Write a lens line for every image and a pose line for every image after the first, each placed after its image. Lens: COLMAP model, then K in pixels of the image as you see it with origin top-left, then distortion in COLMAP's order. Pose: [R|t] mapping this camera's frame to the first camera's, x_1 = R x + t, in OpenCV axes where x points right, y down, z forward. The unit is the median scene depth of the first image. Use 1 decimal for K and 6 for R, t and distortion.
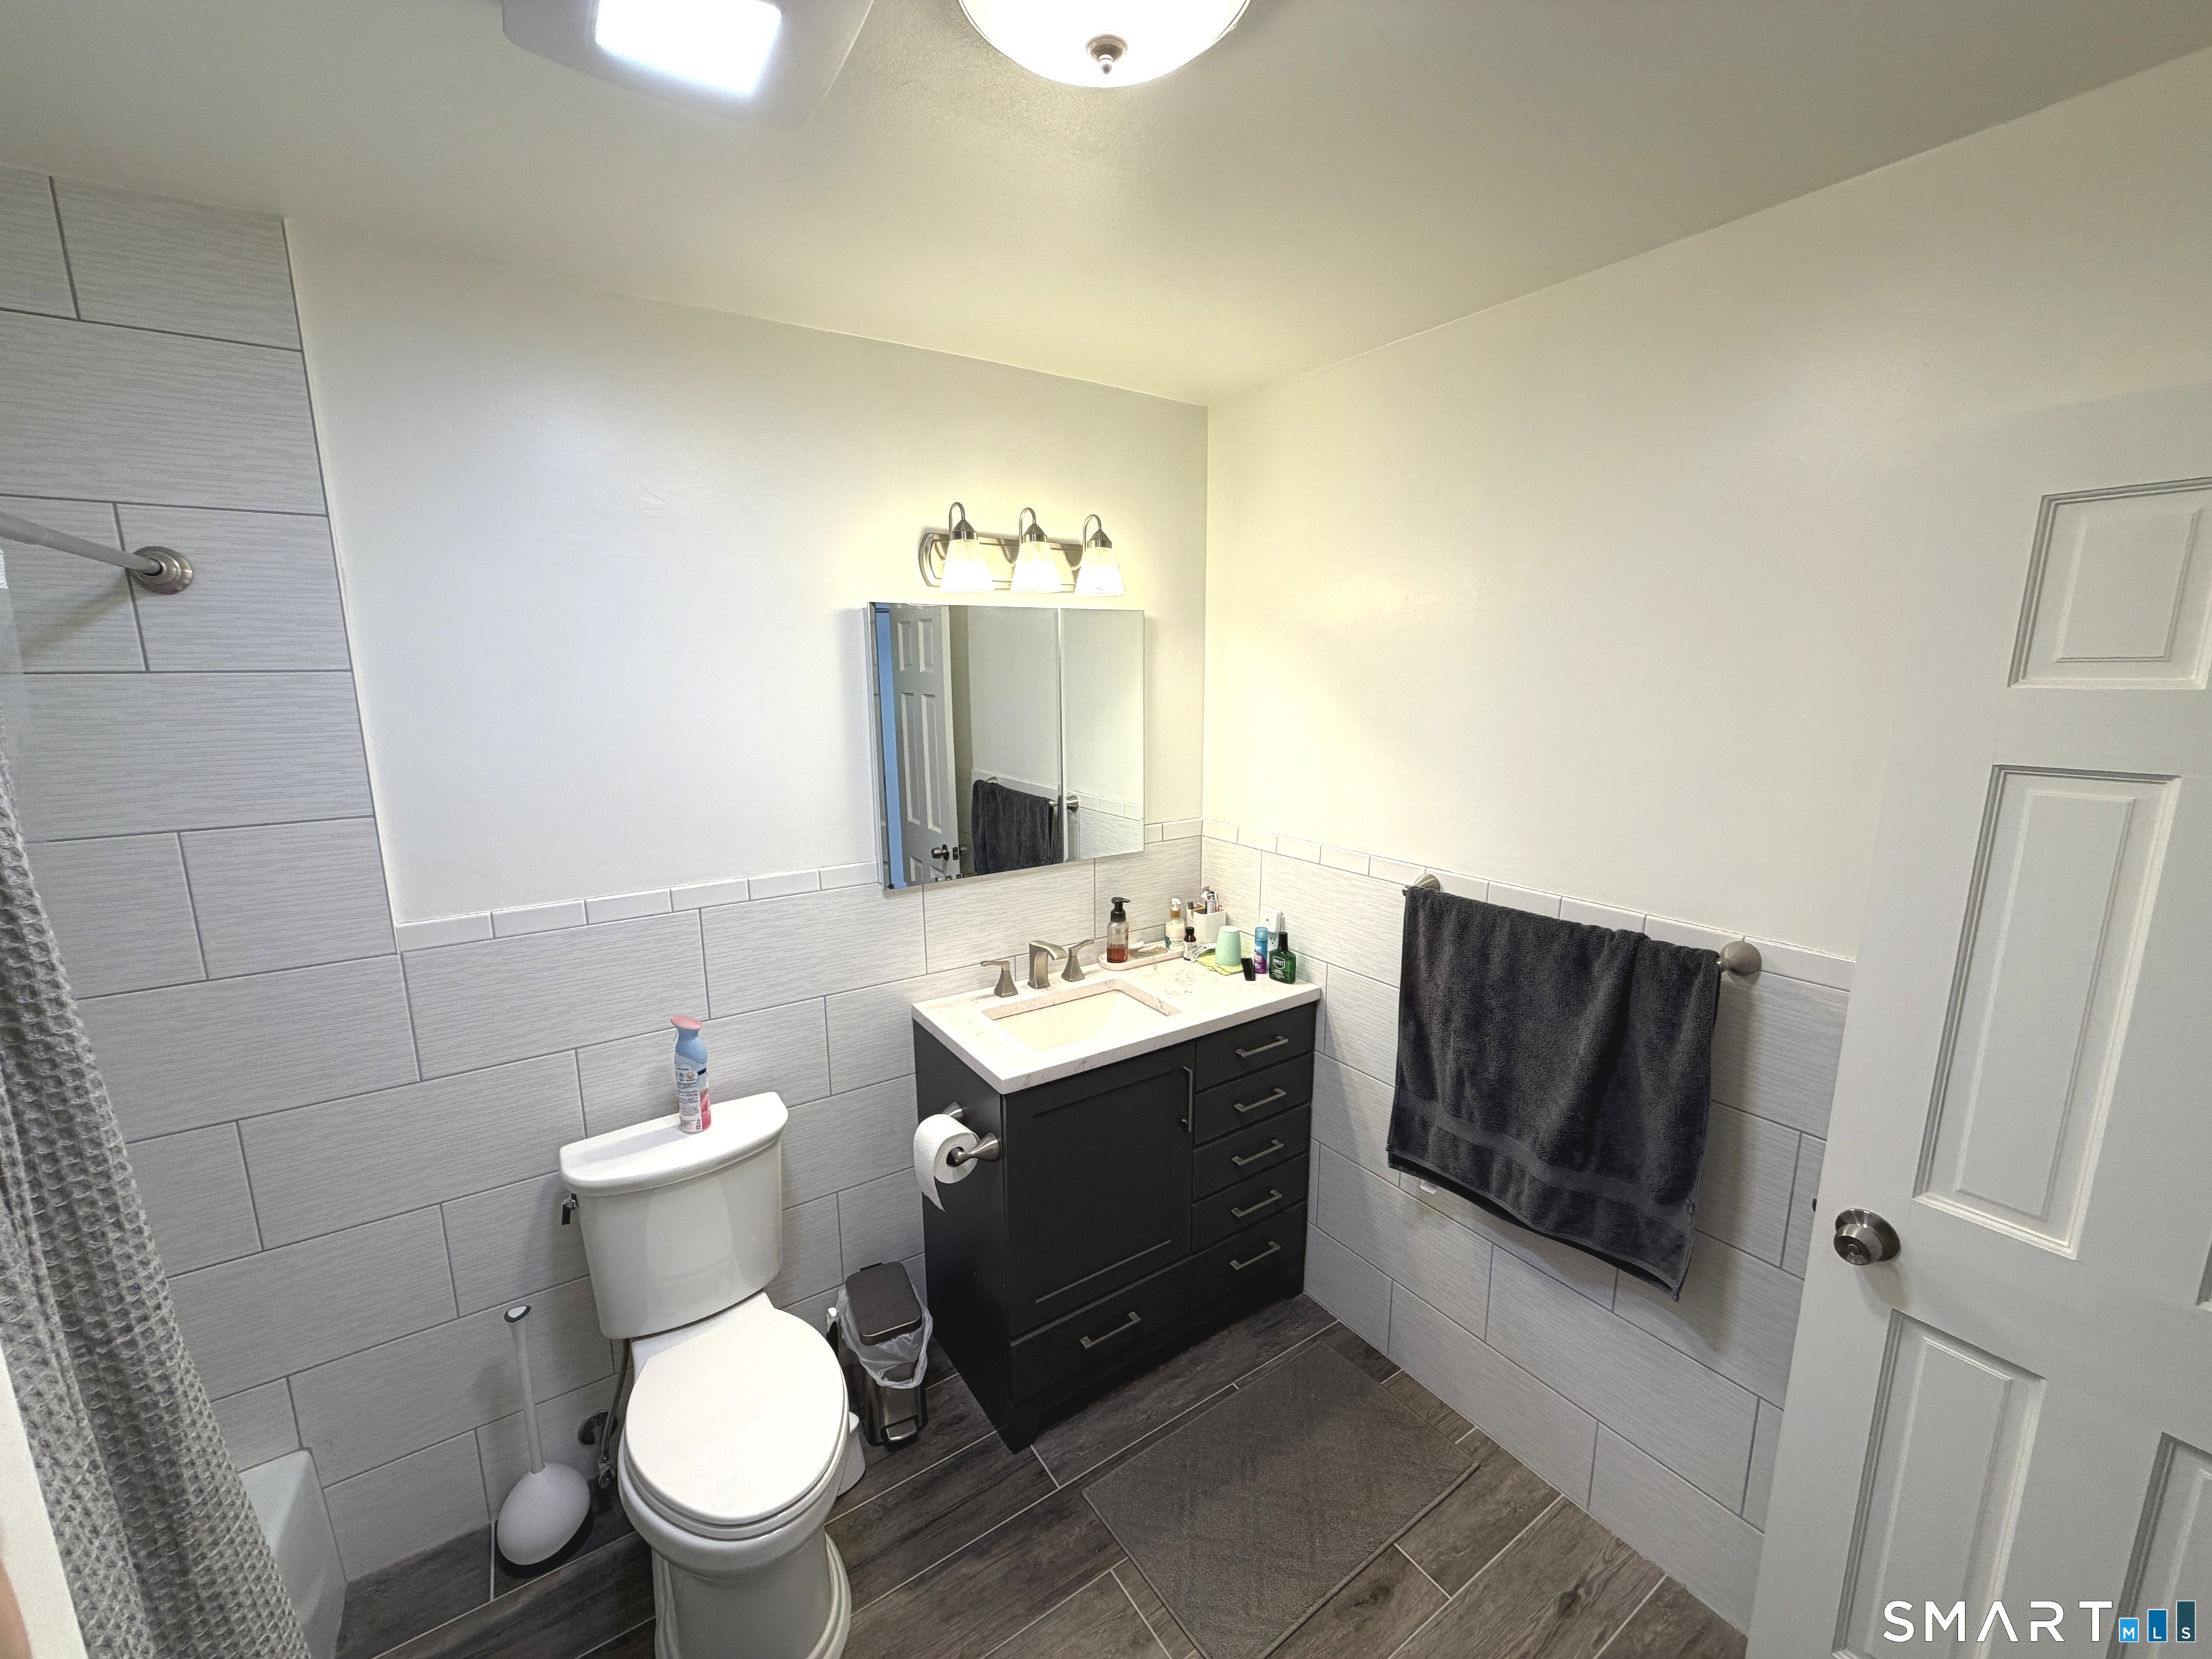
lens RADIAL K [[878.1, 0, 1103.0], [0, 878.1, 827.8], [0, 0, 1]] dist [0.000271, -0.000266]
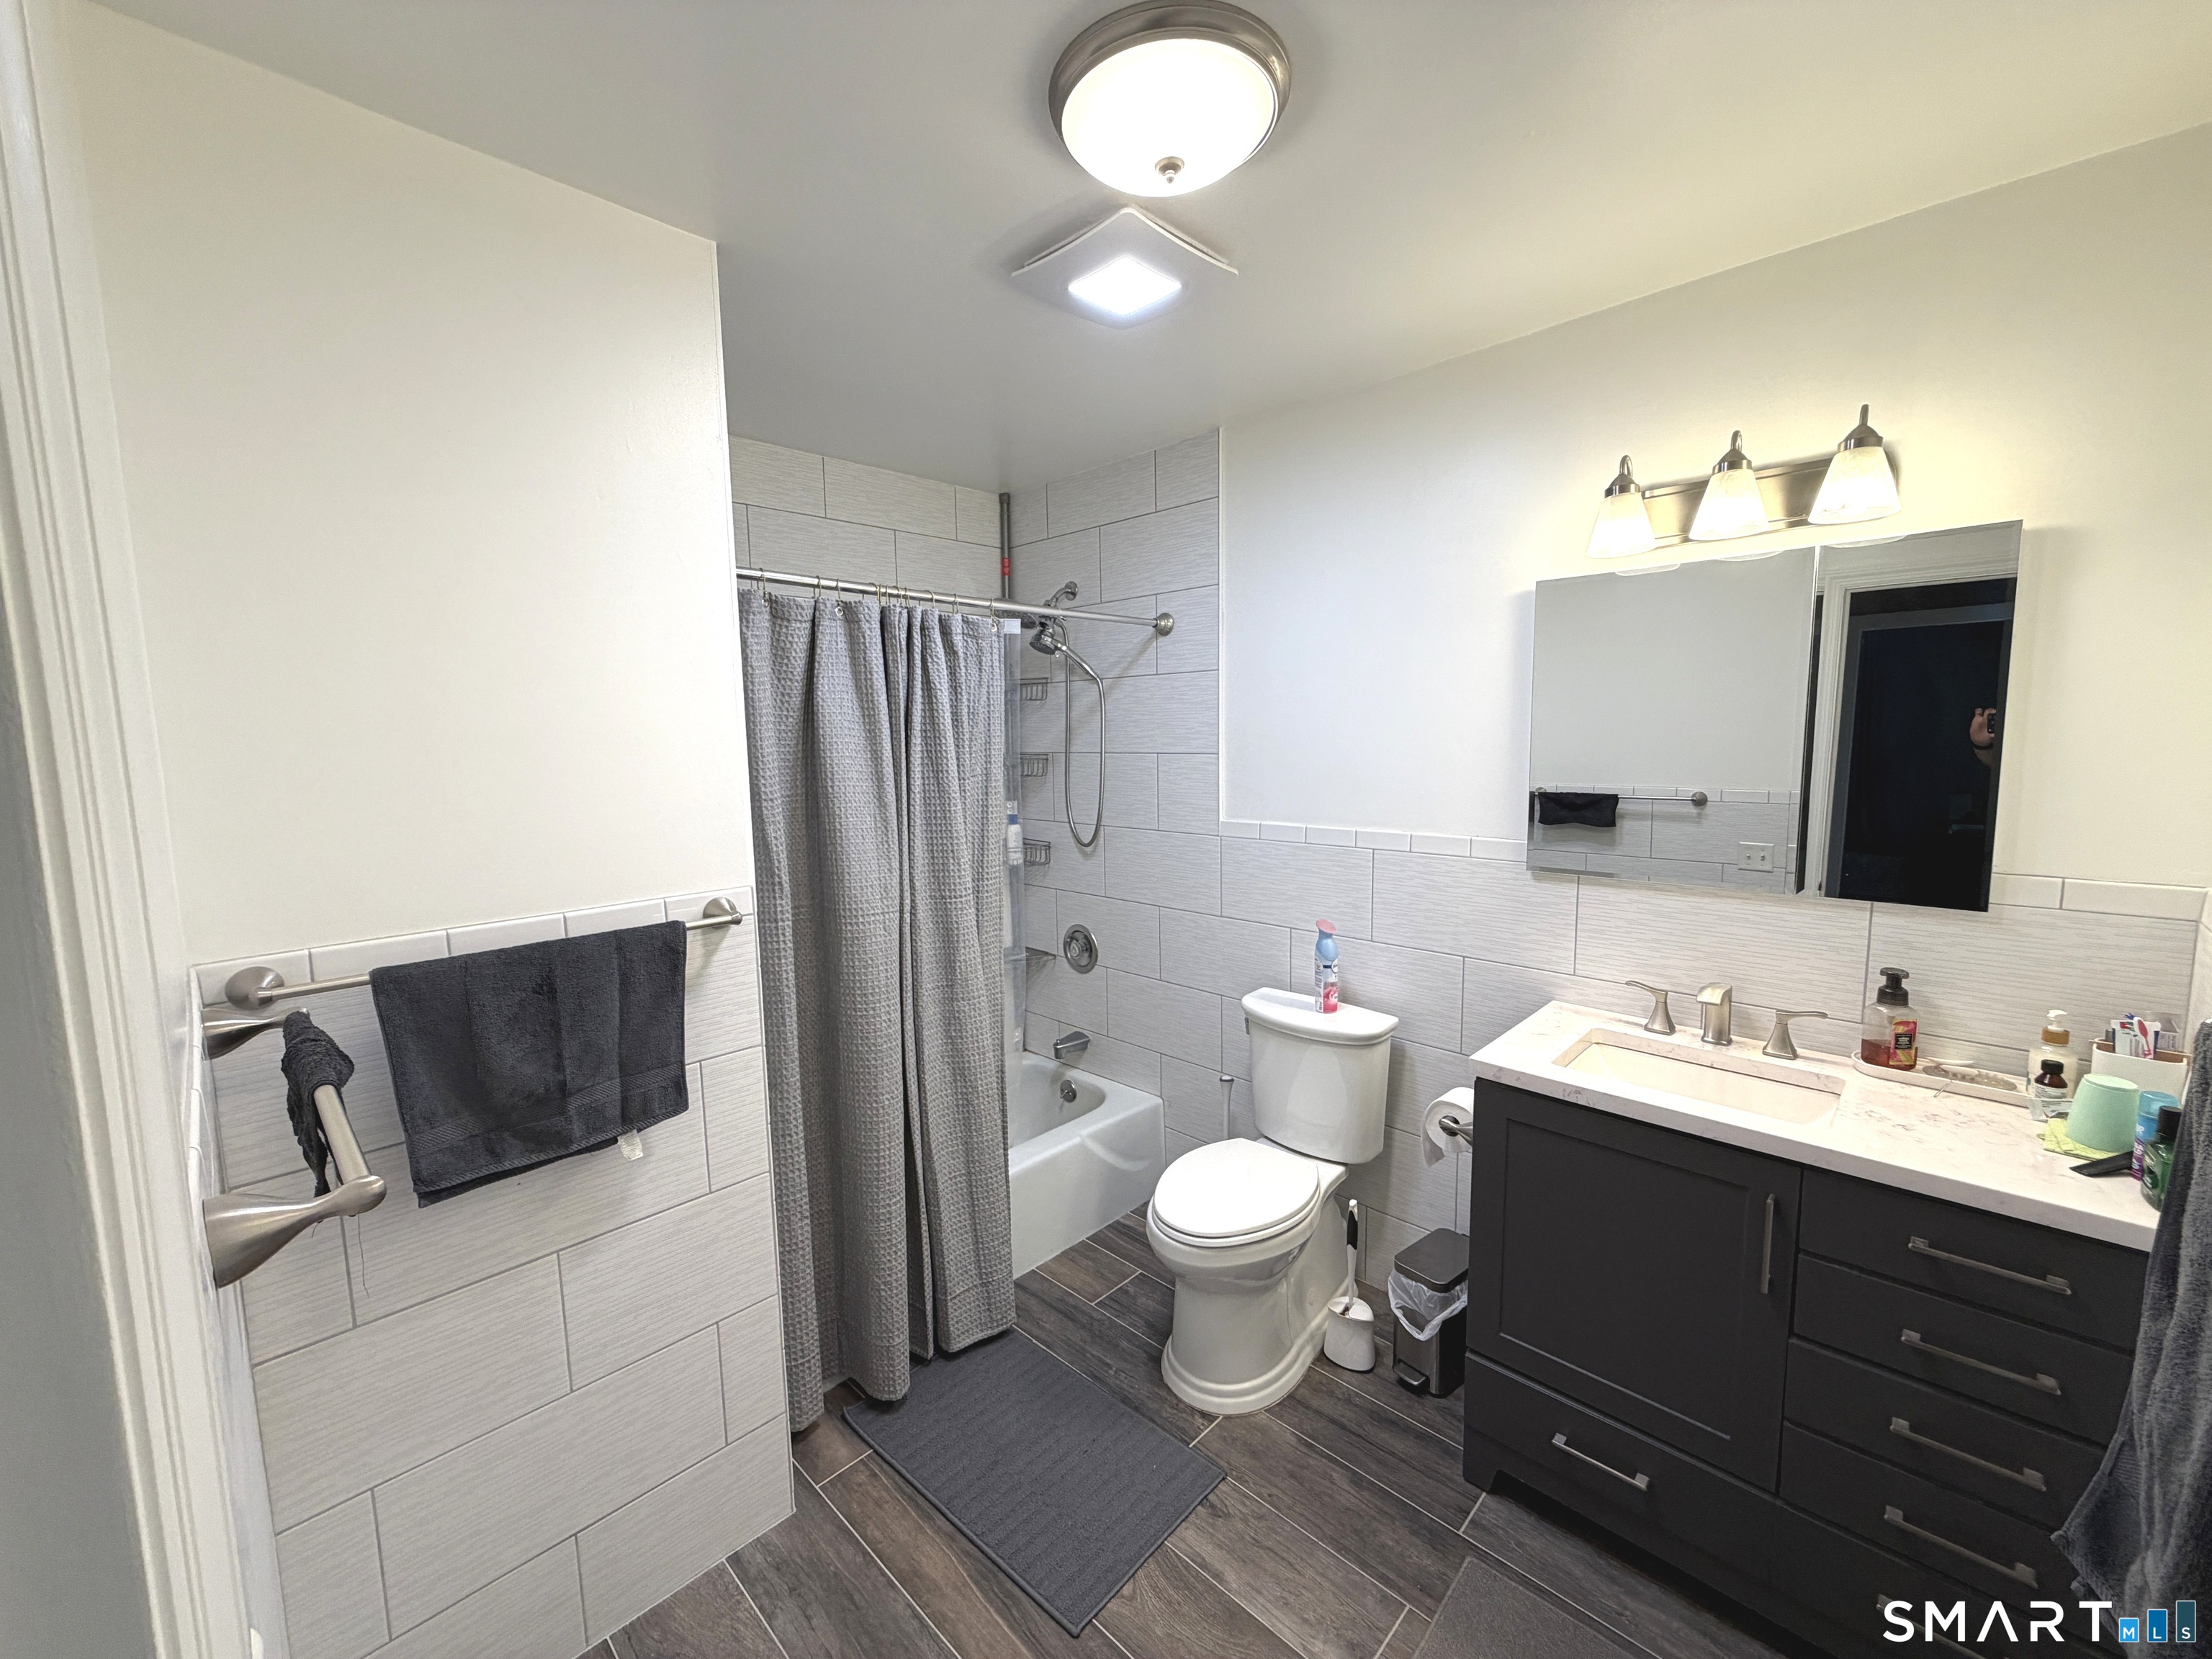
lens RADIAL K [[878.1, 0, 1101.6], [0, 878.1, 829.7], [0, 0, 1]] dist [0.000271, -0.000266]
pose [[0.204100, 0.111191, -0.972615, 0.684581], [-0.165079, 0.983210, 0.077761, 0.030878], [0.964931, 0.144688, 0.219029, 0.346337]]
